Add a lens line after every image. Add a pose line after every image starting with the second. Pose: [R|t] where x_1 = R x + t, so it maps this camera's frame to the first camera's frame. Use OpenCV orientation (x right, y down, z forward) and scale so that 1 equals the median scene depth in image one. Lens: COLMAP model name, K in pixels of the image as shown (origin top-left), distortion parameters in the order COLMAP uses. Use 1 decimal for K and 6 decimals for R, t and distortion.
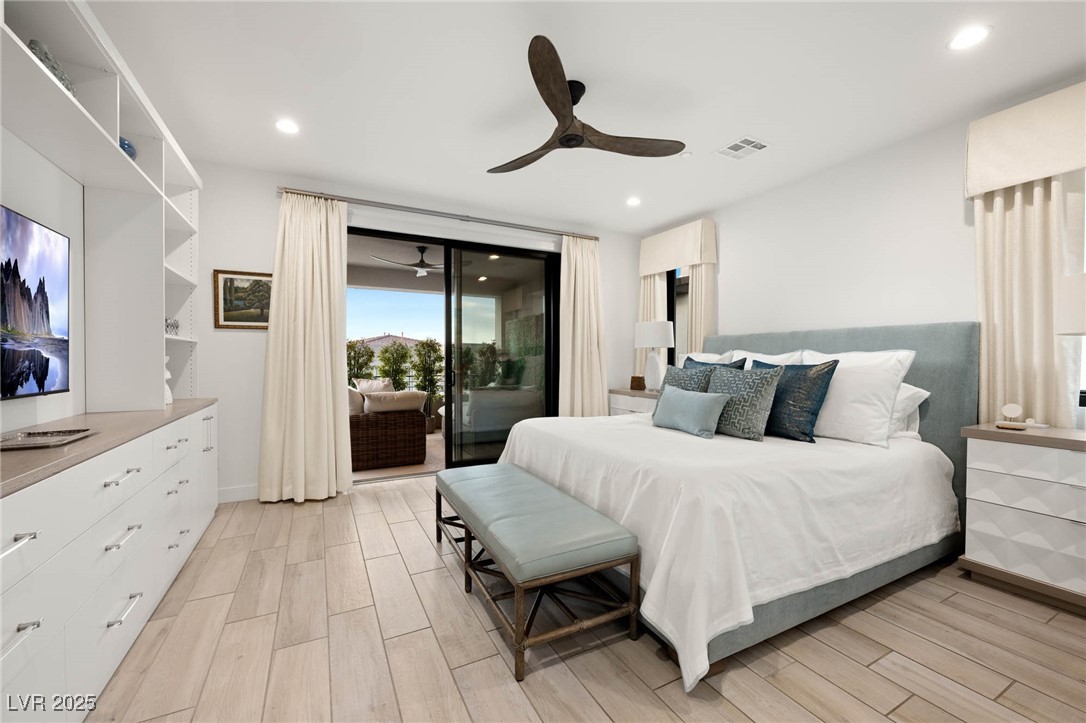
lens RADIAL K [[435.8, 0, 545.6], [0, 435.8, 365.0], [0, 0, 1]] dist [-0.001072, 0.000044]
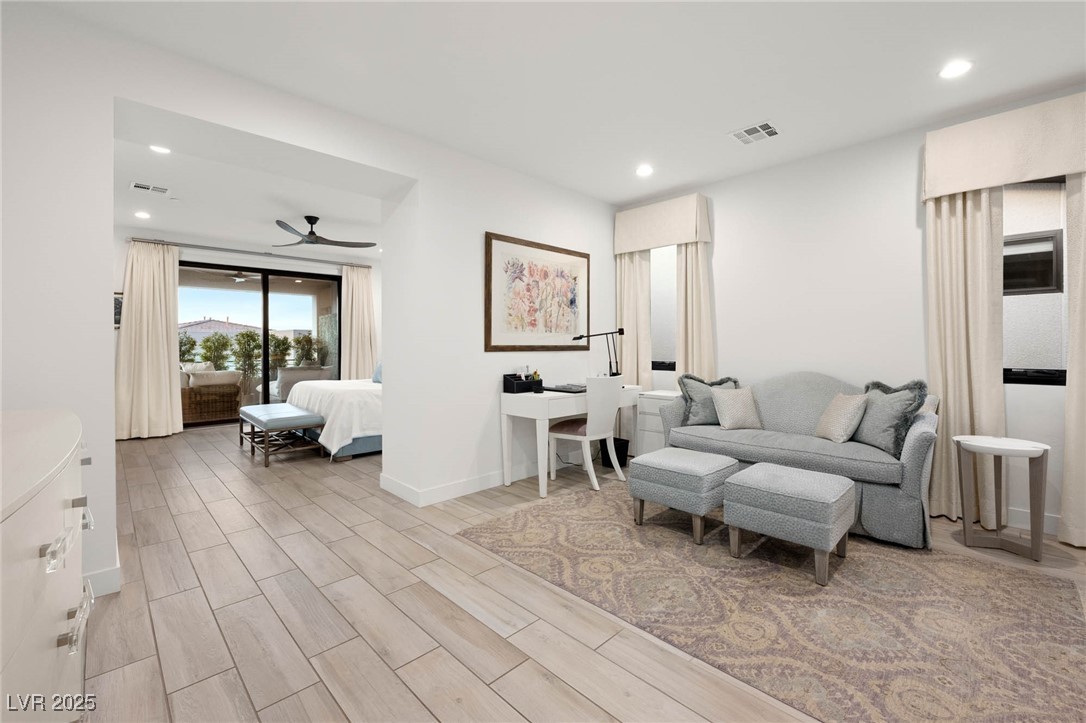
lens RADIAL K [[453.2, 0, 539.4], [0, 453.2, 345.5], [0, 0, 1]] dist [-0.001699, -0.000076]
pose [[0.960146, -0.006070, 0.279434, 0.352236], [0.009404, 0.999900, -0.010592, 0.007372], [-0.279341, 0.012798, 0.960107, -0.978776]]
